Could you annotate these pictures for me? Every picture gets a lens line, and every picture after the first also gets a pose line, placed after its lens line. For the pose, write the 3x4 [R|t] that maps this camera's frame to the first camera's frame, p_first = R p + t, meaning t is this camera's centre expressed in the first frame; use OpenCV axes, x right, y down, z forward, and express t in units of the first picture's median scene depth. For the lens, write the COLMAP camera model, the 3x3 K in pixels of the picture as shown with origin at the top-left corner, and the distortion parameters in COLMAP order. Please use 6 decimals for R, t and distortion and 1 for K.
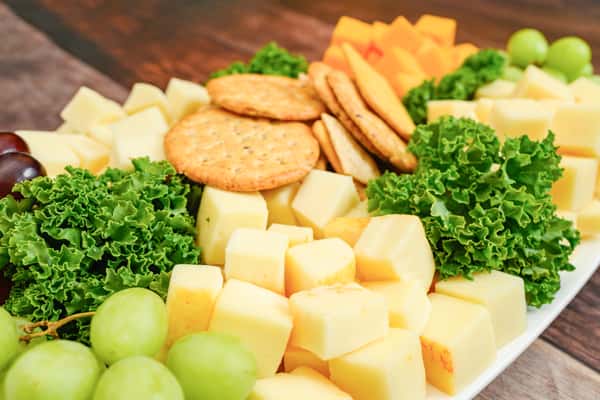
lens RADIAL K [[555.9, 0, 299.4], [0, 555.9, 198.7], [0, 0, 1]] dist [-0.005736, 0.000000]
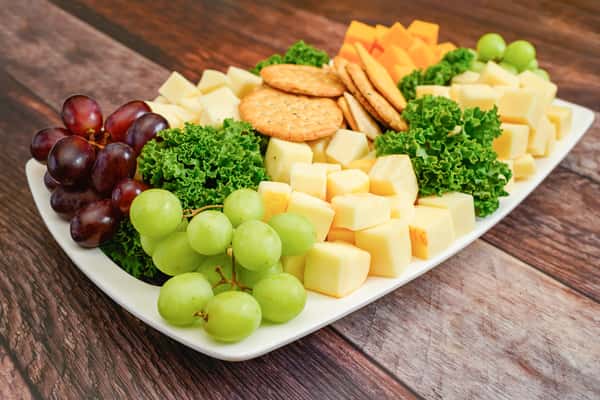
lens RADIAL K [[555.9, 0, 300.5], [0, 555.9, 200.8], [0, 0, 1]] dist [-0.005736, 0.000000]
pose [[0.999732, 0.010627, 0.020569, -0.117572], [-0.011135, 0.999632, 0.024720, 0.114215], [-0.020299, -0.024942, 0.999483, -0.547366]]
